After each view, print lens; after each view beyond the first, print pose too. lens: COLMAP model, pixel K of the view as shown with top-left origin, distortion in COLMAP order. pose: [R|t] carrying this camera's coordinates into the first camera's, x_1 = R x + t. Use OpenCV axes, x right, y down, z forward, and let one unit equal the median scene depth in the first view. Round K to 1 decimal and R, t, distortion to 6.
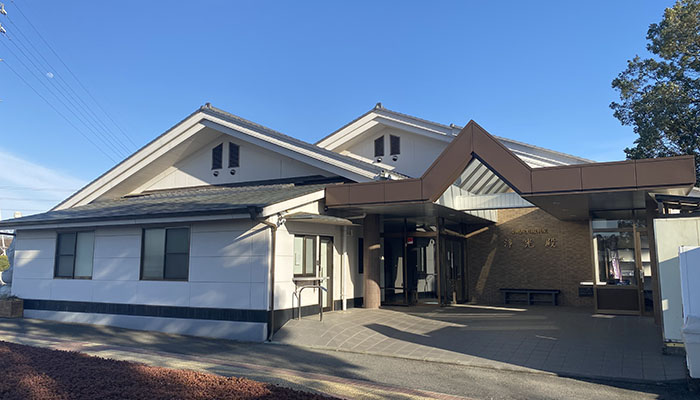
lens RADIAL K [[533.6, 0, 331.9], [0, 533.6, 200.0], [0, 0, 1]] dist [-0.003190, -0.006601]
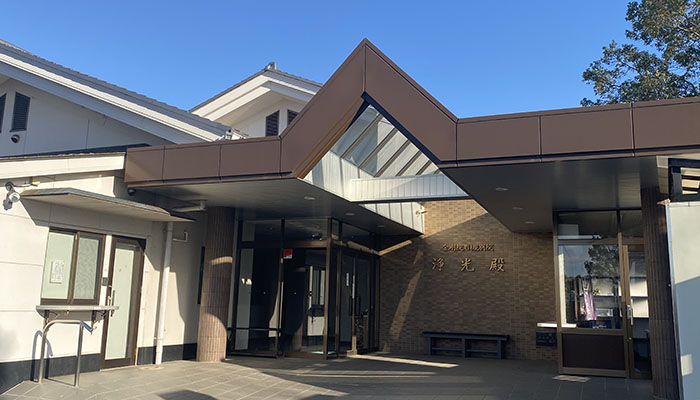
lens RADIAL K [[619.0, 0, 350.5], [0, 619.0, 192.6], [0, 0, 1]] dist [0.008953, -0.012931]
pose [[0.990506, 0.044774, 0.129974, 0.129814], [-0.037405, 0.997581, -0.058592, 0.046088], [-0.132283, 0.053174, 0.989785, 0.264718]]
